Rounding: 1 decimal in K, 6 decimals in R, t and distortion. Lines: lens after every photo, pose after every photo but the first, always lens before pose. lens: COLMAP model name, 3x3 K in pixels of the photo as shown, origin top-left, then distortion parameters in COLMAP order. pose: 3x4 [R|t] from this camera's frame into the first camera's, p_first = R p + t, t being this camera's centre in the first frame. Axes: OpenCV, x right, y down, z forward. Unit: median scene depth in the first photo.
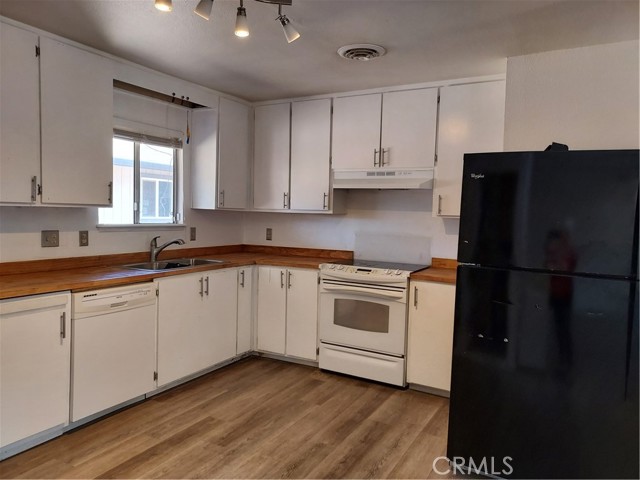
lens RADIAL K [[457.8, 0, 319.9], [0, 457.8, 234.9], [0, 0, 1]] dist [0.055650, -0.024789]
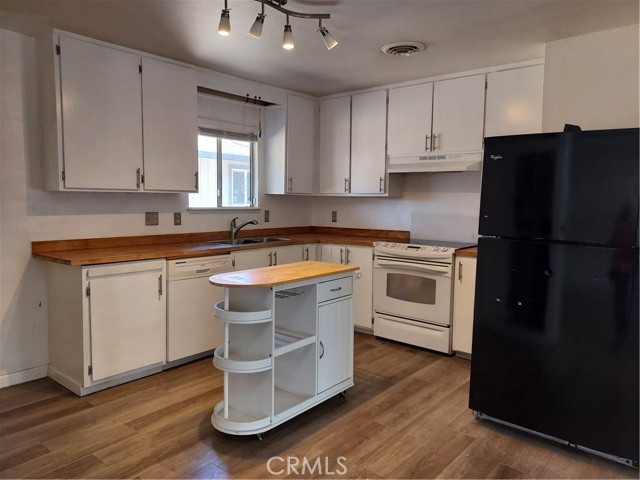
lens RADIAL K [[456.8, 0, 321.9], [0, 456.8, 233.2], [0, 0, 1]] dist [0.066997, -0.054502]
pose [[0.982209, 0.000563, -0.187789, 0.085313], [0.003647, 0.999750, 0.022074, 0.018343], [0.187755, -0.022366, 0.981961, -0.109930]]
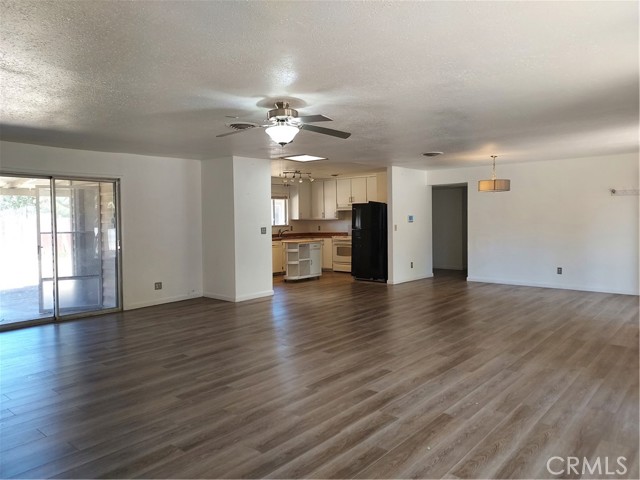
lens RADIAL K [[456.8, 0, 321.9], [0, 456.8, 233.2], [0, 0, 1]] dist [0.066997, -0.054502]
pose [[0.978819, -0.035923, -0.201554, 0.559236], [0.030300, 0.999063, -0.030916, 0.140740], [0.202475, 0.024154, 0.978989, -2.030427]]
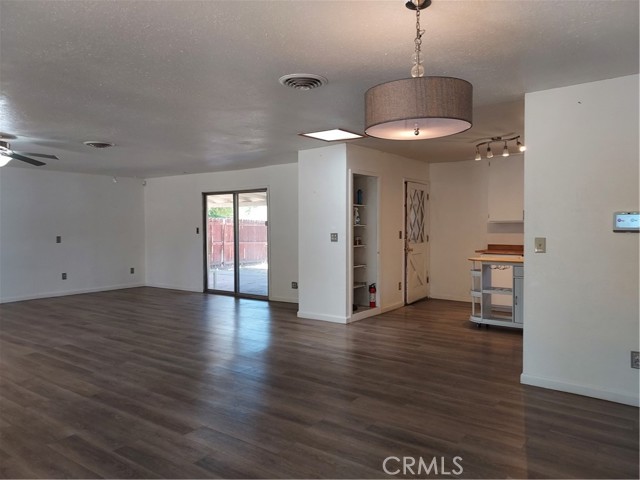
lens RADIAL K [[457.8, 0, 319.9], [0, 457.8, 234.9], [0, 0, 1]] dist [0.055650, -0.024789]
pose [[-0.133387, -0.006433, -0.991043, 1.520578], [-0.047924, 0.998851, -0.000034, 0.047876], [0.989905, 0.047490, -0.133542, 0.182716]]
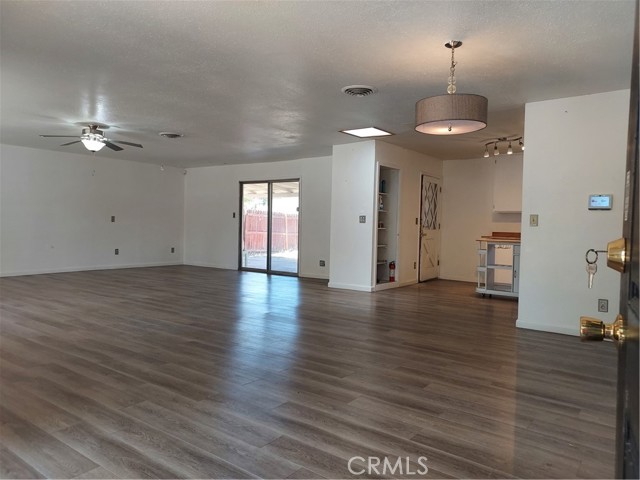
lens RADIAL K [[456.8, 0, 321.9], [0, 456.8, 233.2], [0, 0, 1]] dist [0.066997, -0.054502]
pose [[-0.135409, -0.012971, -0.990705, 1.838437], [-0.075594, 0.997135, -0.002723, 0.133453], [0.987902, 0.074523, -0.136002, 0.110859]]
